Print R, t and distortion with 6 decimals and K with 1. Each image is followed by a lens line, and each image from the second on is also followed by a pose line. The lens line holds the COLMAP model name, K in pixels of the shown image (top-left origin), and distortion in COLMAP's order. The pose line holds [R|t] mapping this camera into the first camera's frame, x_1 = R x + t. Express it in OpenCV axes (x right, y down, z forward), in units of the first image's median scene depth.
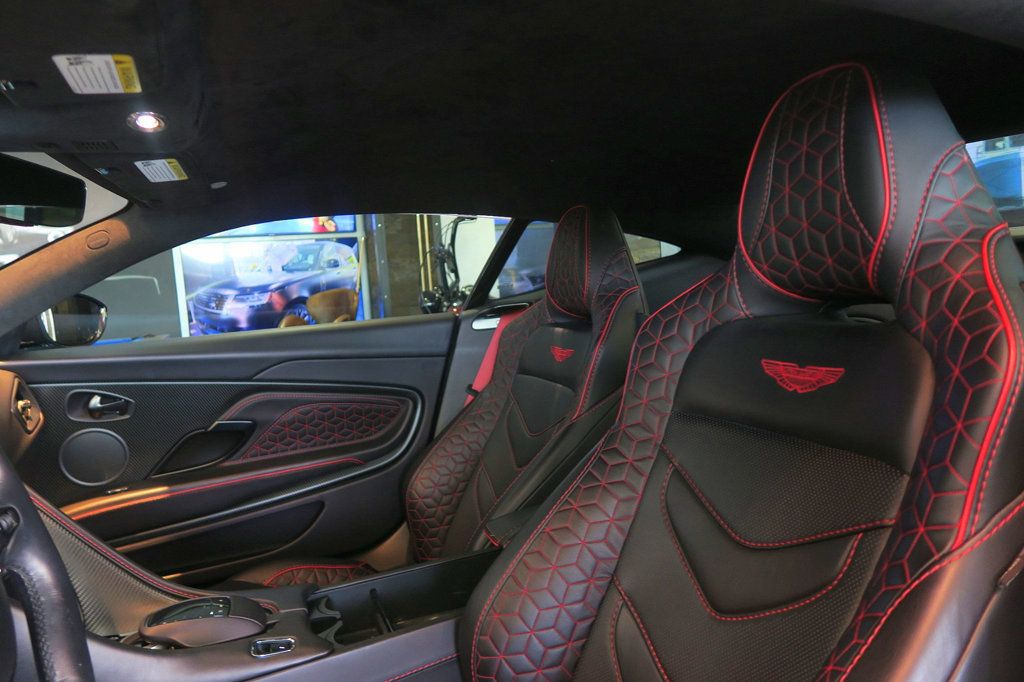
lens RADIAL K [[710.4, 0, 515.6], [0, 710.4, 337.6], [0, 0, 1]] dist [-0.023780, 0.006932]
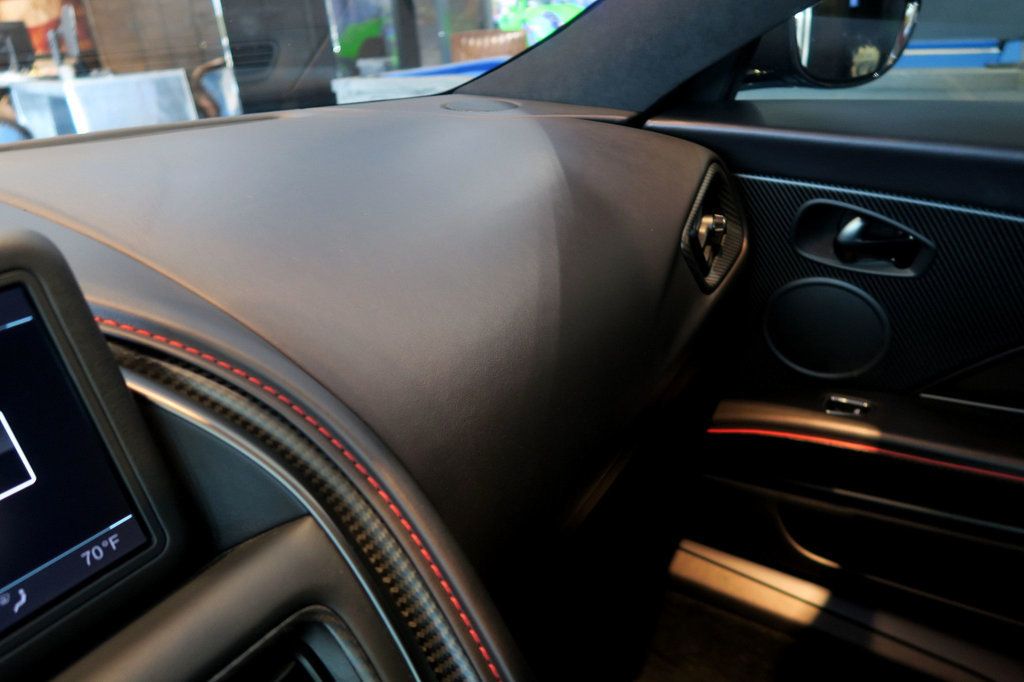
lens RADIAL K [[747.2, 0, 444.7], [0, 747.2, 370.8], [0, 0, 1]] dist [-0.001852, 0.001433]
pose [[0.538603, 0.387667, -0.748078, -0.333133], [-0.041684, 0.899037, 0.435885, -0.028425], [0.841528, -0.203586, 0.500384, 0.504107]]
